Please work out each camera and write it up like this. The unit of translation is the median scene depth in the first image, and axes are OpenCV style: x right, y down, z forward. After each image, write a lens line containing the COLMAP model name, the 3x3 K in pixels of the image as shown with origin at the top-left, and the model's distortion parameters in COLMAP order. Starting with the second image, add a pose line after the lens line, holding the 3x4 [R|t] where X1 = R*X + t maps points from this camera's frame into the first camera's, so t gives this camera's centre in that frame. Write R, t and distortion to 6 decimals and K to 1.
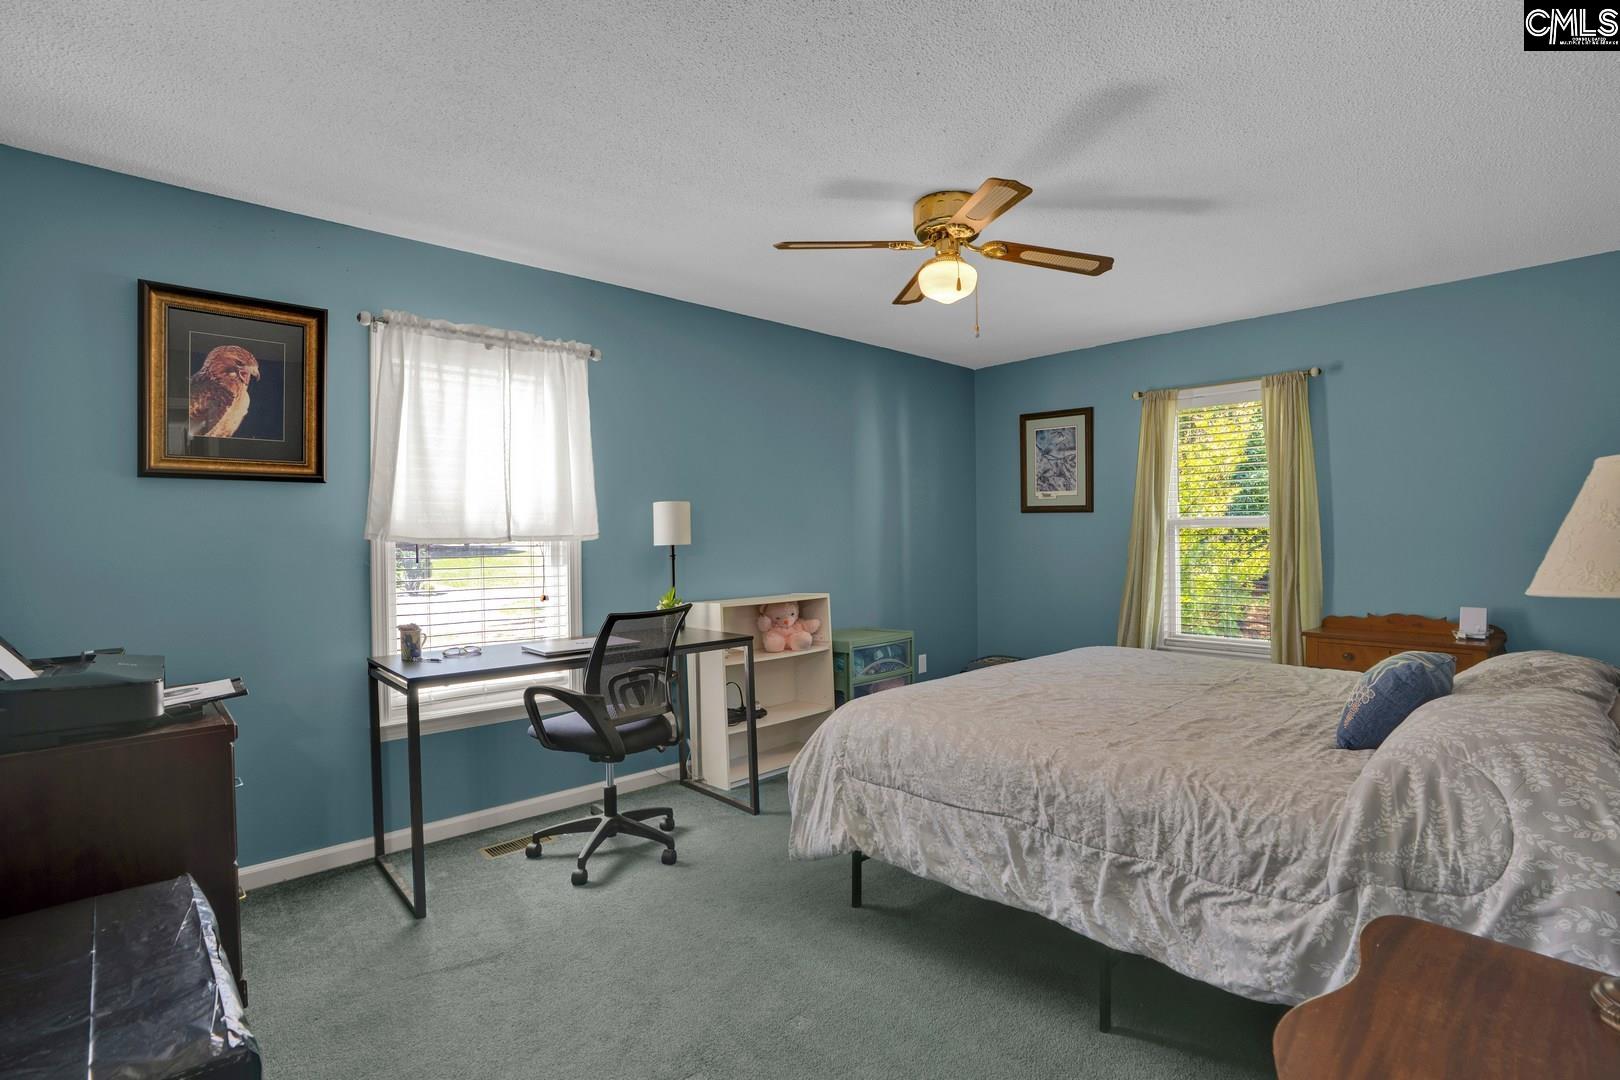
lens RADIAL K [[762.6, 0, 815.5], [0, 762.6, 527.1], [0, 0, 1]] dist [-0.069352, 0.028441]
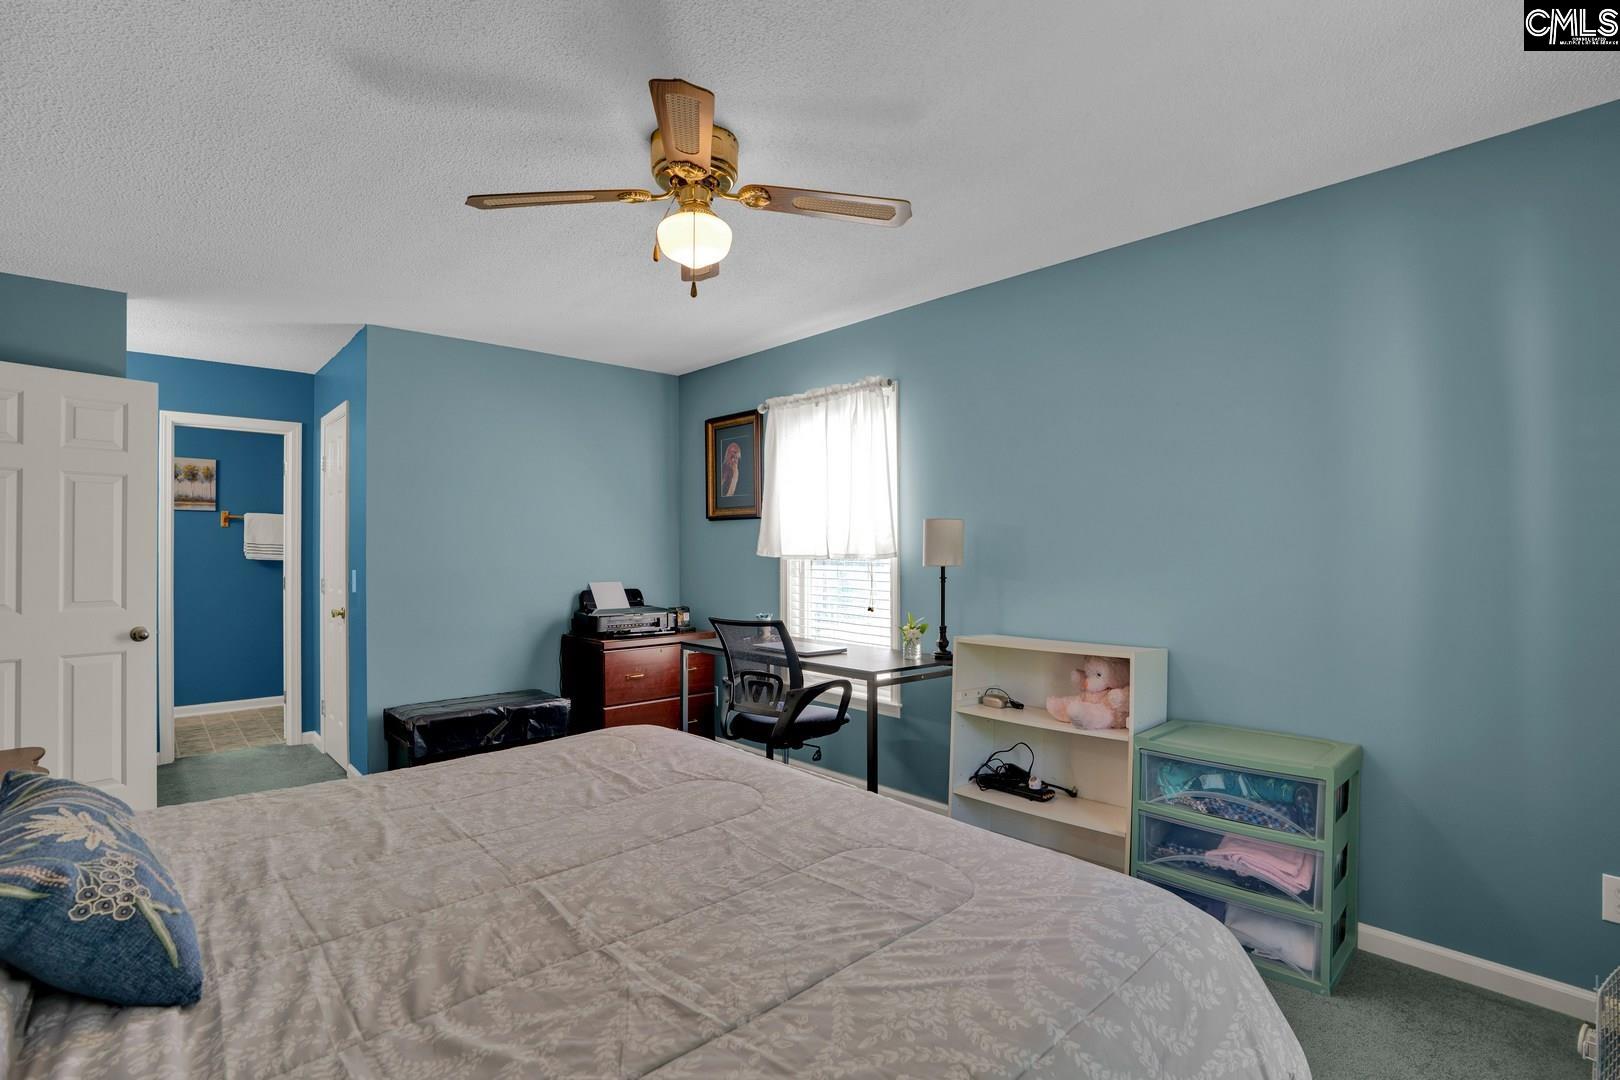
lens RADIAL K [[762.6, 0, 815.5], [0, 762.6, 527.1], [0, 0, 1]] dist [-0.069352, 0.028441]
pose [[0.015476, -0.028087, -0.999486, 0.830650], [0.001035, 0.999605, -0.028074, 0.003036], [0.999880, -0.000600, 0.015499, 0.961113]]
